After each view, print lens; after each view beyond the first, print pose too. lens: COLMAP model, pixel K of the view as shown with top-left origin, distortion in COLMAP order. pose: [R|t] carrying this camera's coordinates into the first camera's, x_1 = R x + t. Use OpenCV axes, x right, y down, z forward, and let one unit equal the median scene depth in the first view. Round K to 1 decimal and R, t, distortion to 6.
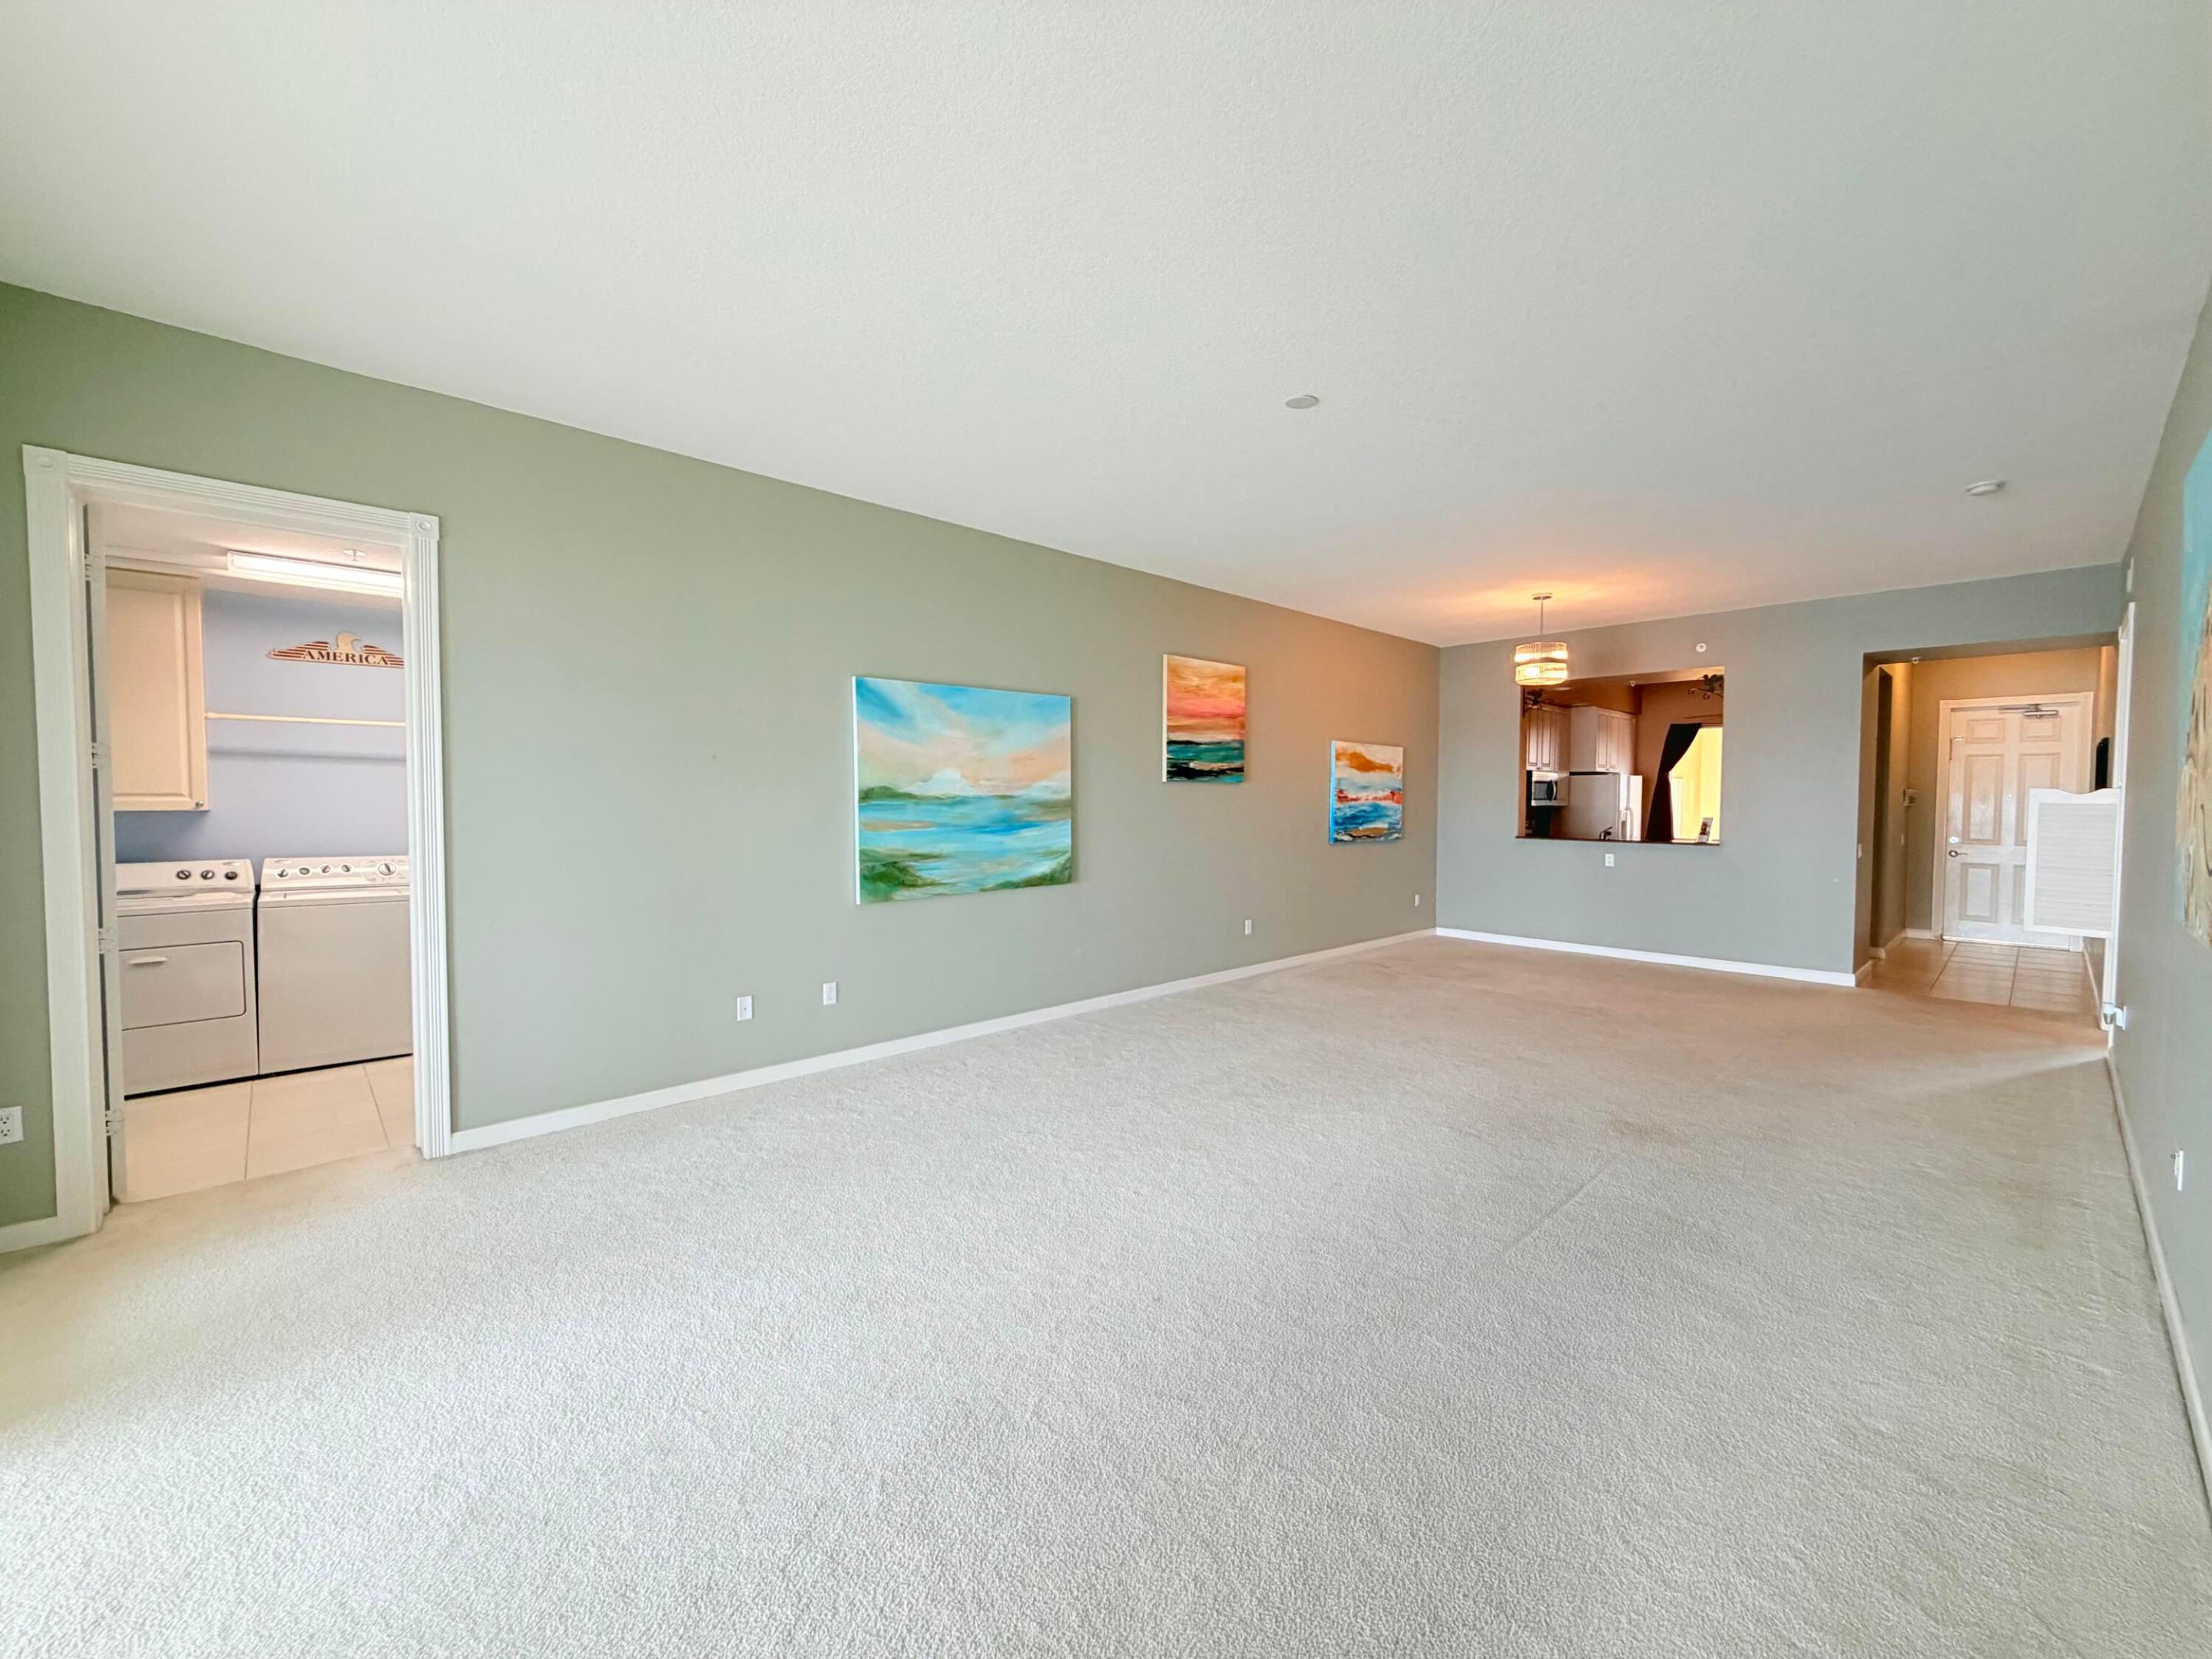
lens RADIAL K [[895.7, 0, 1098.1], [0, 895.7, 837.2], [0, 0, 1]] dist [0.001144, -0.000250]
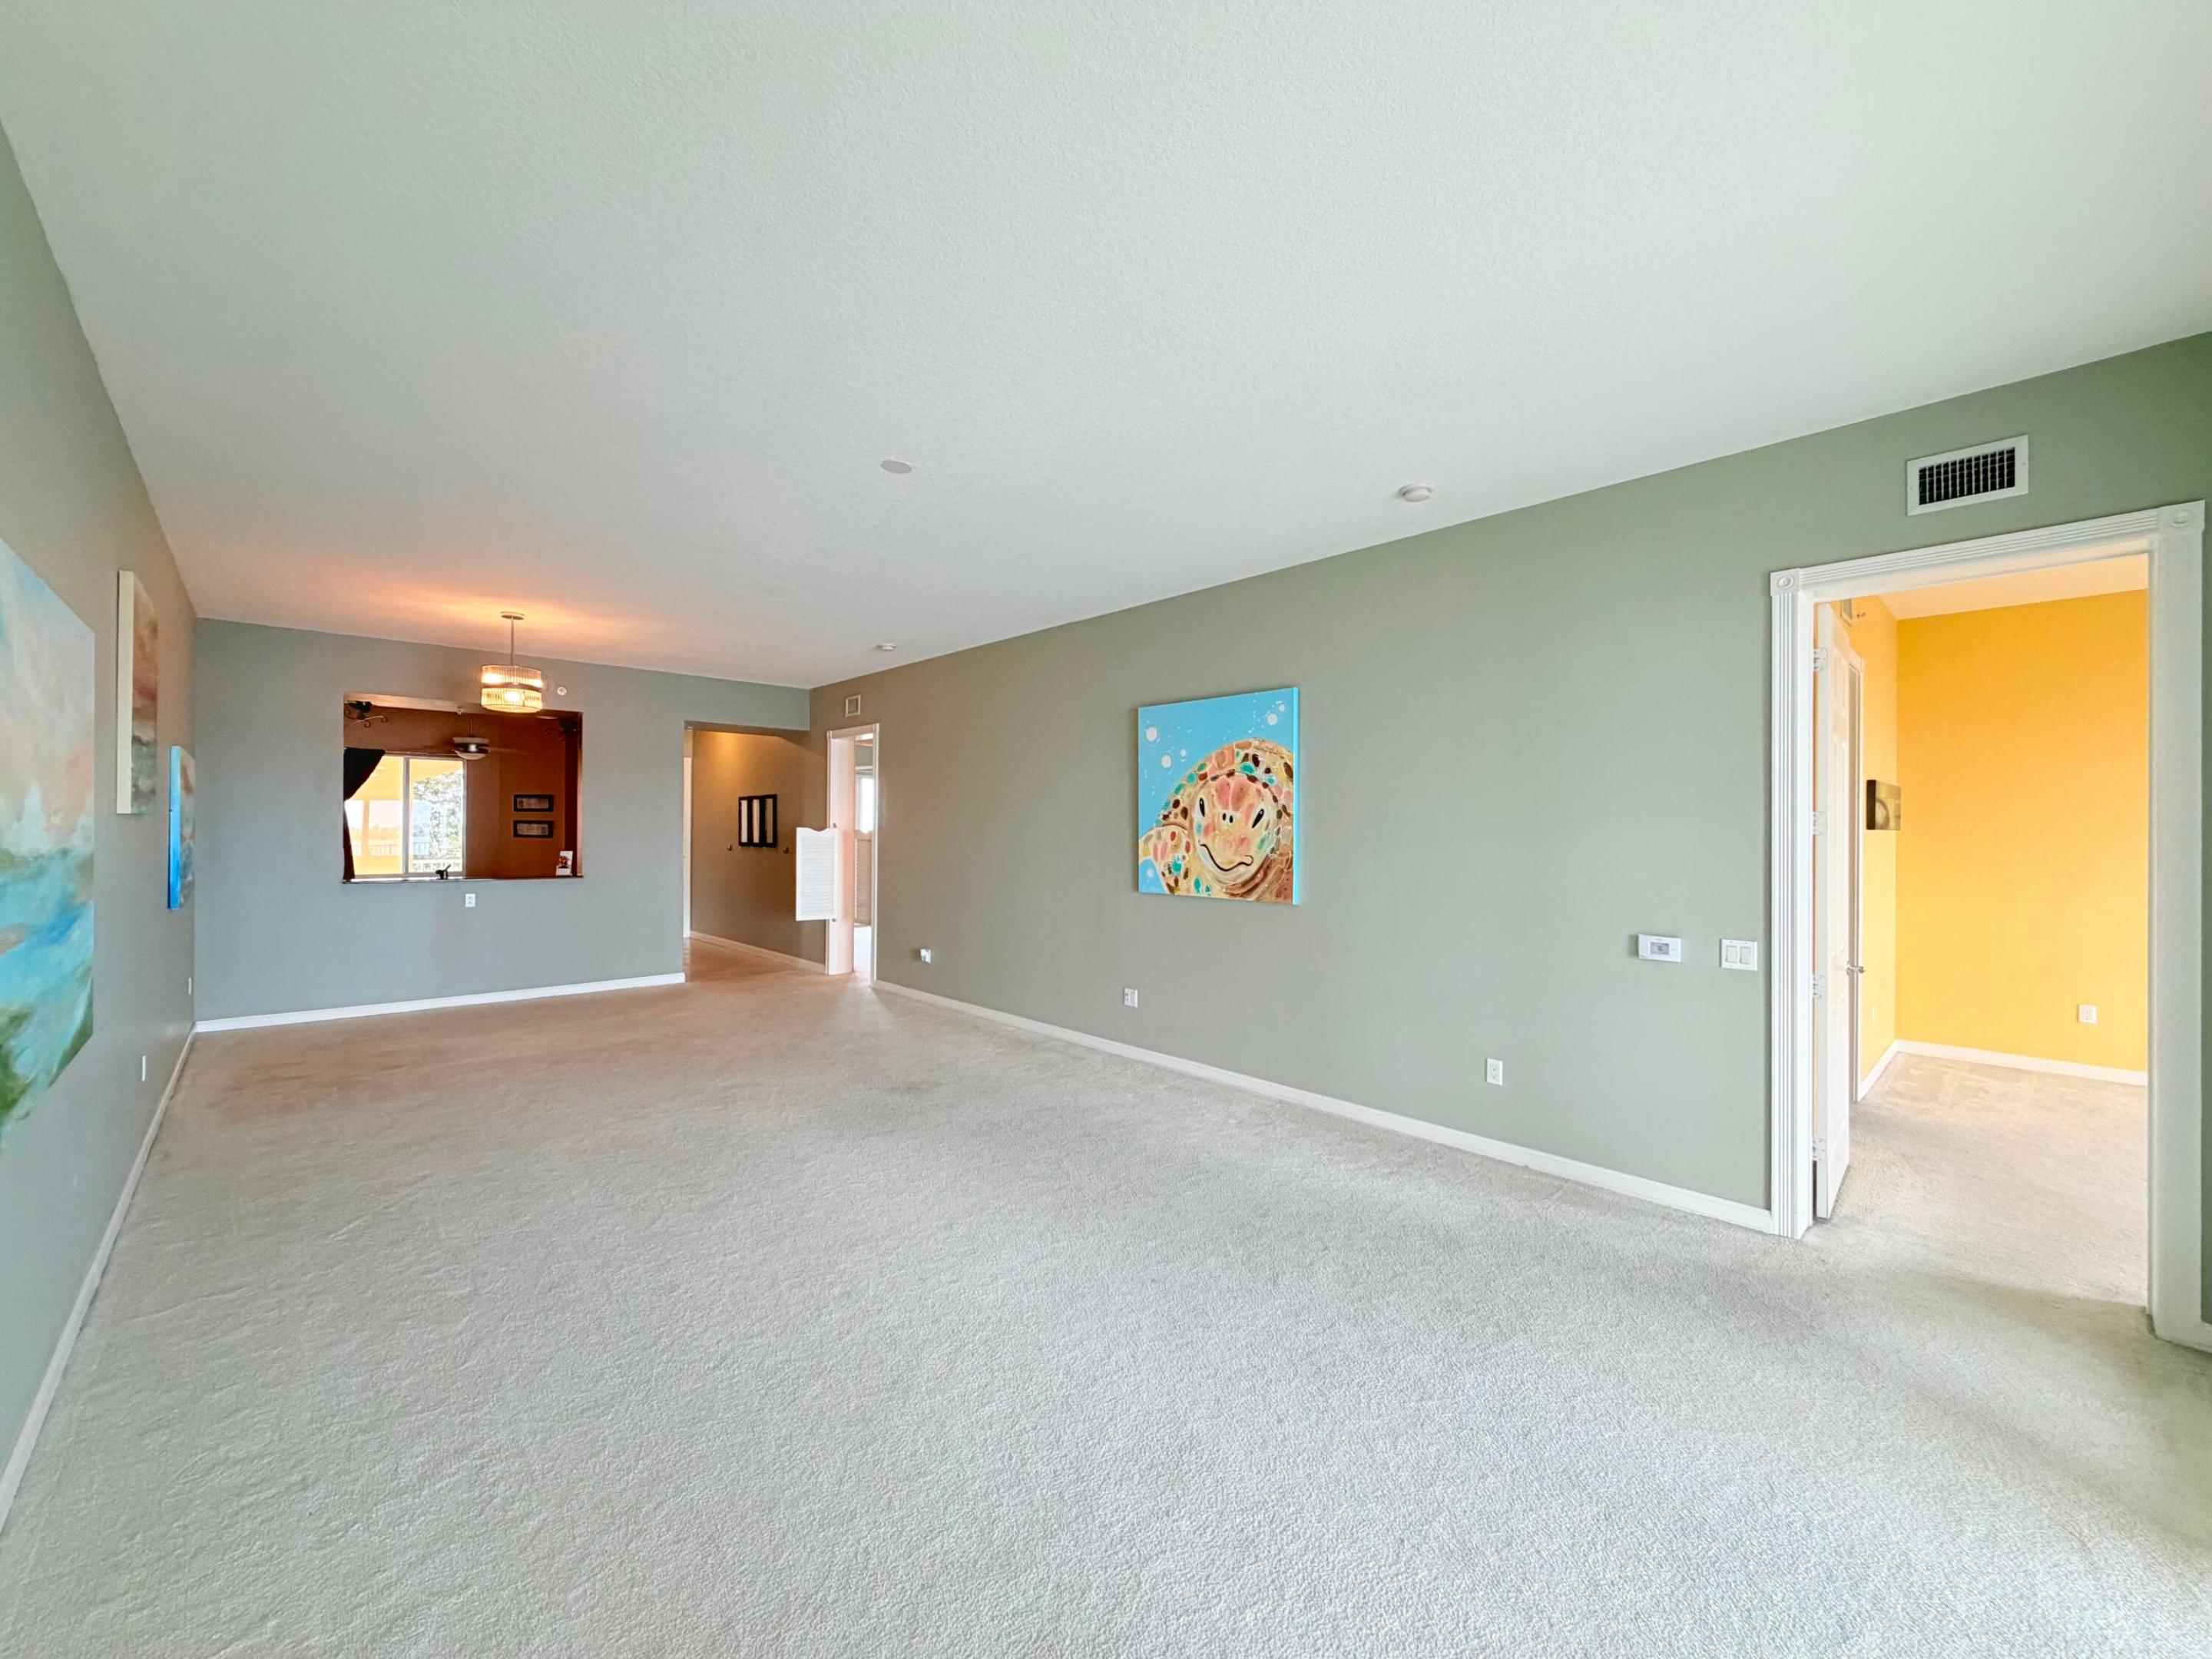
lens RADIAL K [[895.7, 0, 1119.4], [0, 895.7, 826.4], [0, 0, 1]] dist [0.001144, -0.000250]
pose [[-0.005222, -0.004536, 0.999976, -0.430432], [0.041796, 0.999115, 0.004750, -0.032876], [-0.999113, 0.041819, -0.005028, 0.400464]]
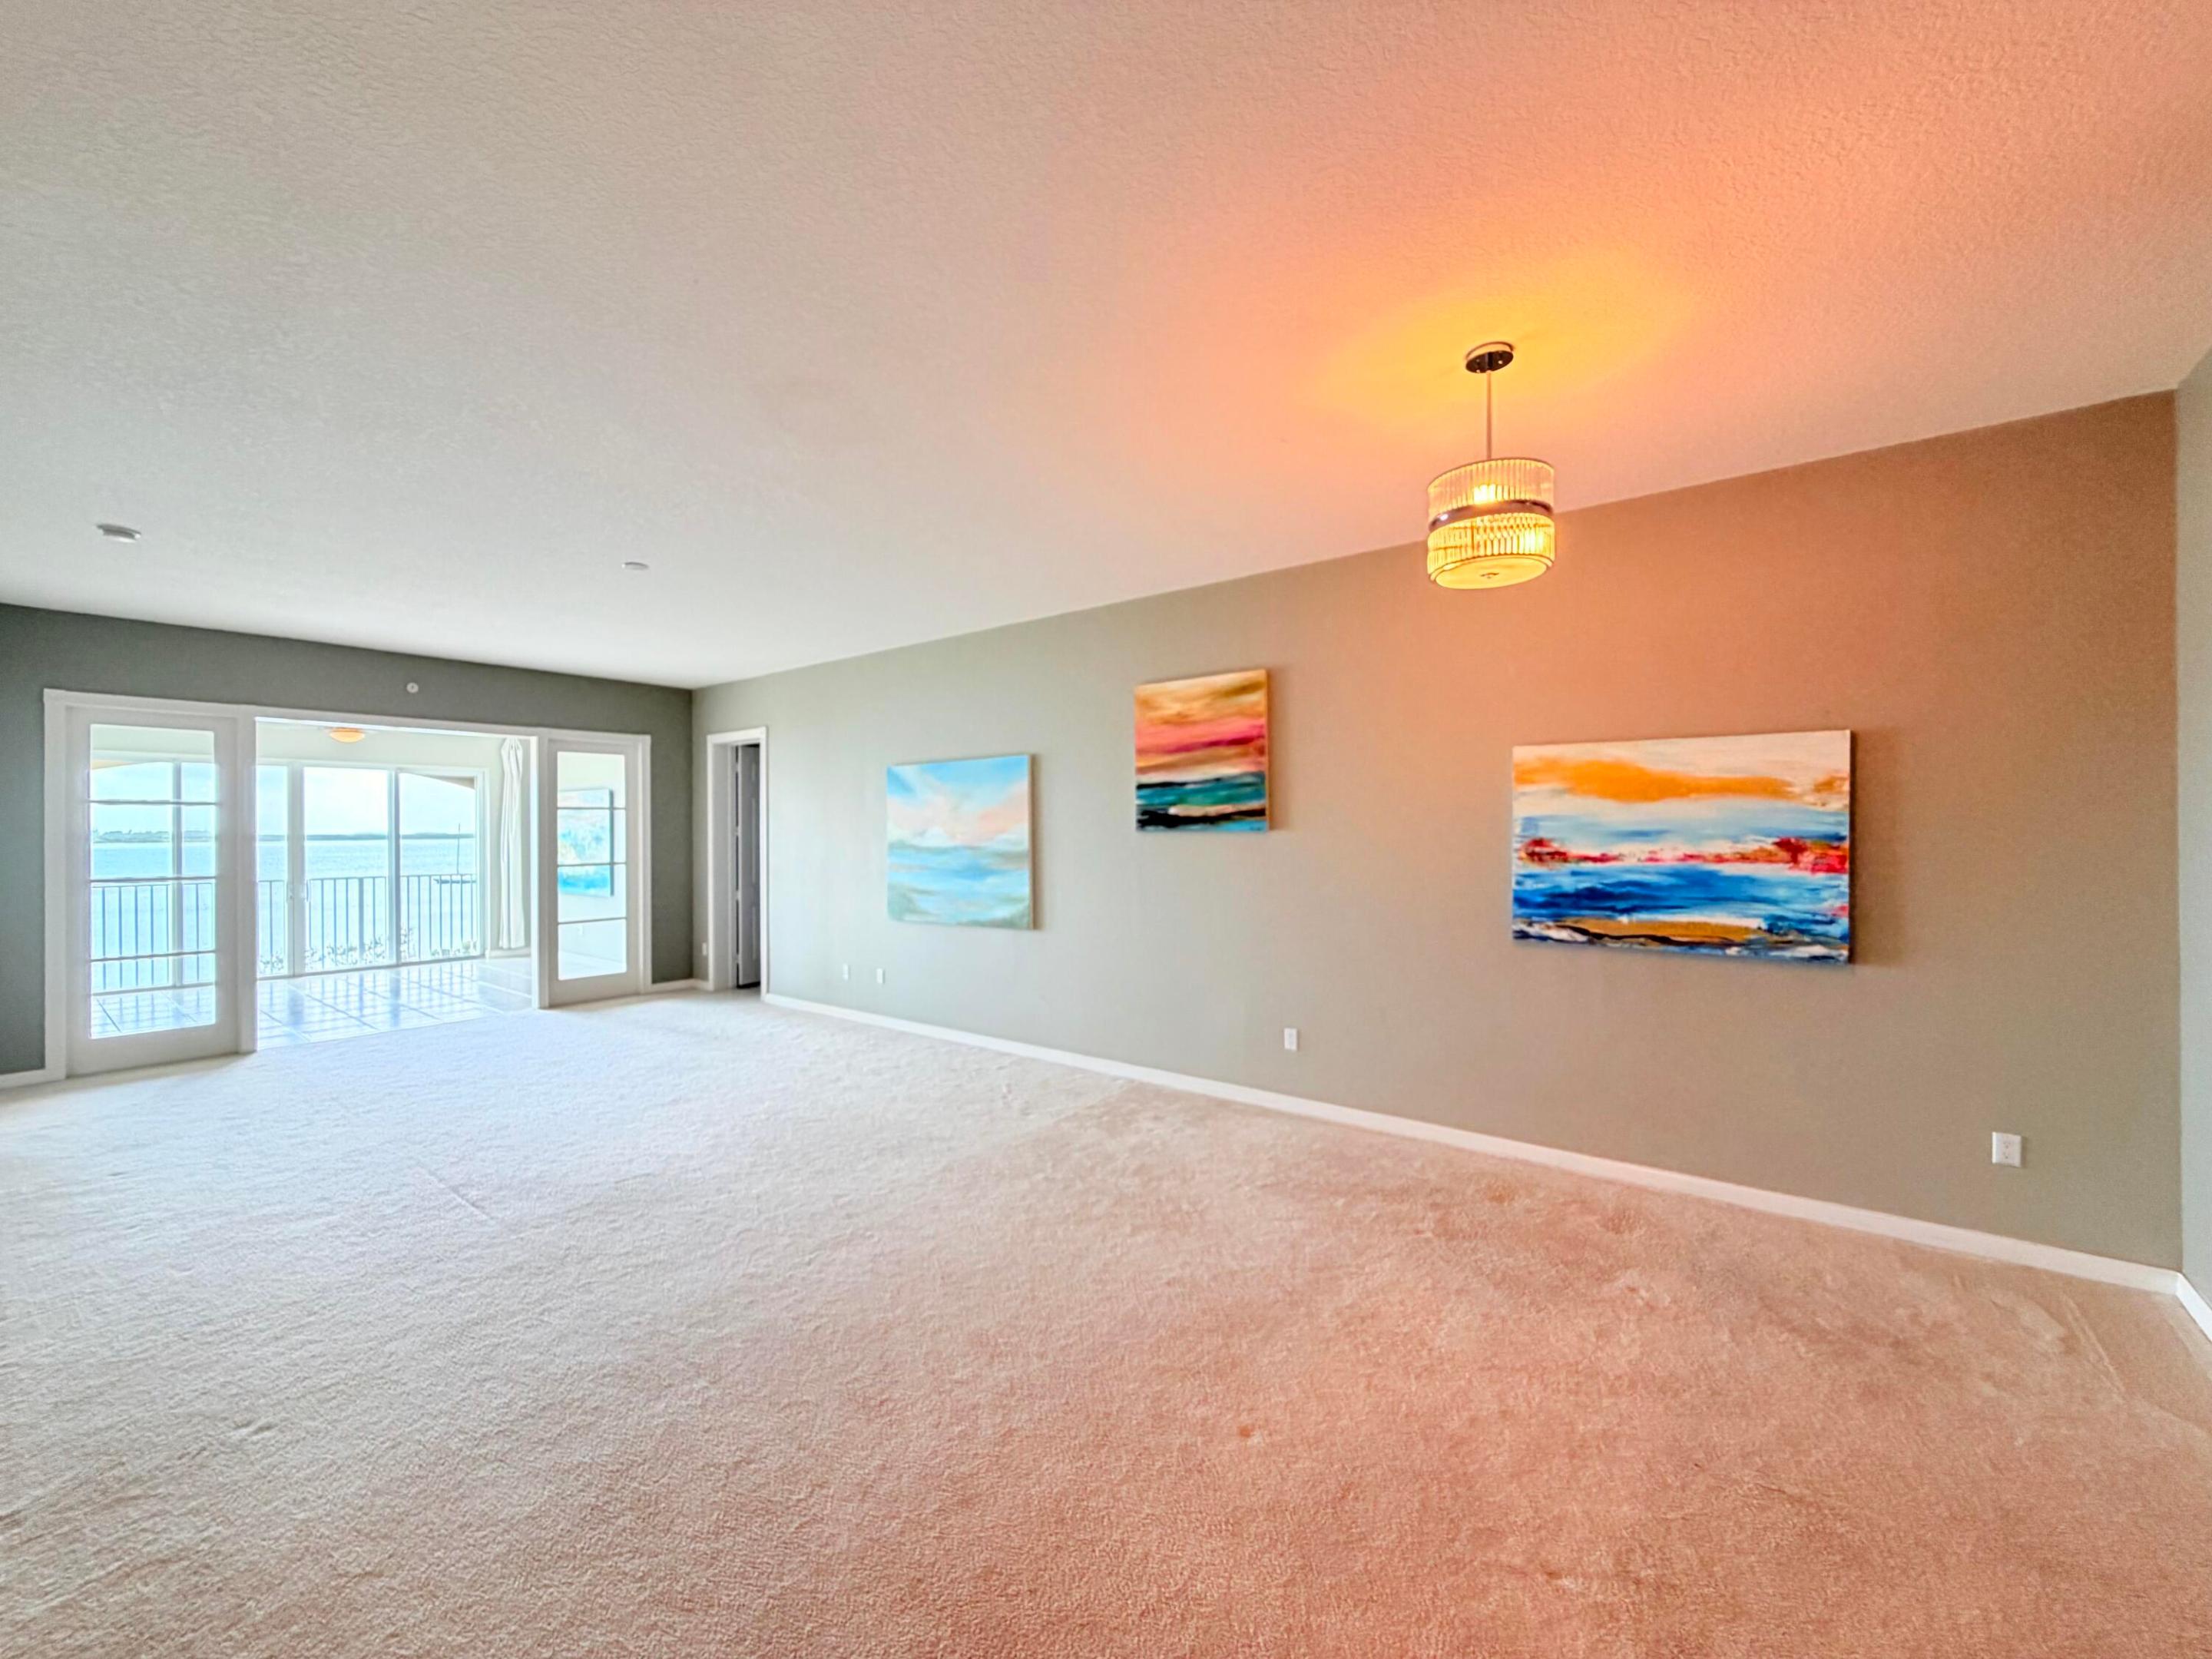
lens RADIAL K [[895.7, 0, 1093.6], [0, 895.7, 834.5], [0, 0, 1]] dist [0.001144, -0.000250]
pose [[0.141632, -0.002267, -0.989917, 0.885005], [-0.041239, 0.999116, -0.008188, -0.048267], [0.989060, 0.041983, 0.141413, 0.797962]]
